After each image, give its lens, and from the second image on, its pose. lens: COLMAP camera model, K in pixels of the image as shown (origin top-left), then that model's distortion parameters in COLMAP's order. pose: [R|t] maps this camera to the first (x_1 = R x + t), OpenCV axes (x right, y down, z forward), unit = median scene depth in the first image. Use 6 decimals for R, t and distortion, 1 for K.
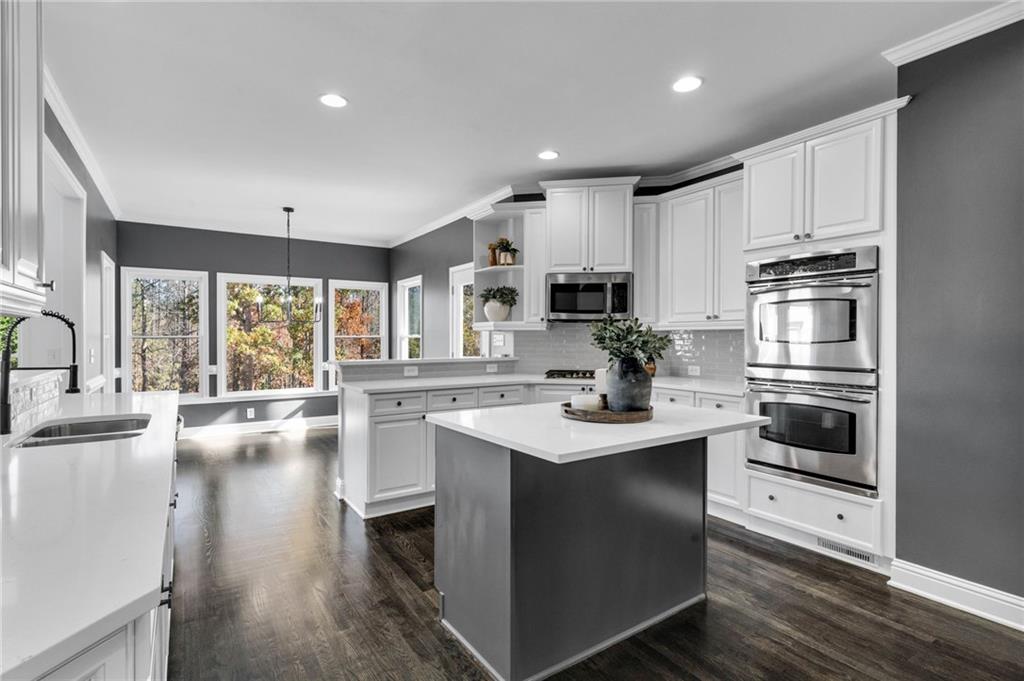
lens RADIAL K [[516.5, 0, 532.5], [0, 516.5, 339.8], [0, 0, 1]] dist [0.000095, -0.000153]
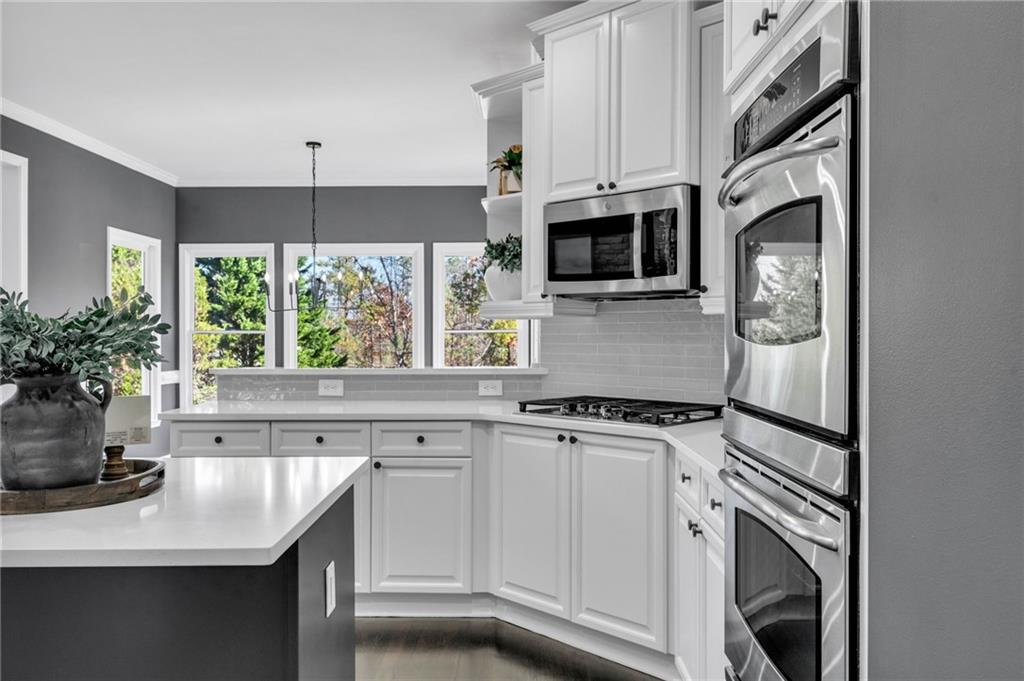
lens RADIAL K [[836.7, 0, 520.3], [0, 836.7, 341.6], [0, 0, 1]] dist [-0.006290, 0.000164]
pose [[0.813144, 0.003796, -0.582050, 0.472453], [-0.000264, 0.999981, 0.006153, 0.000920], [0.582063, -0.004850, 0.813130, 0.314360]]
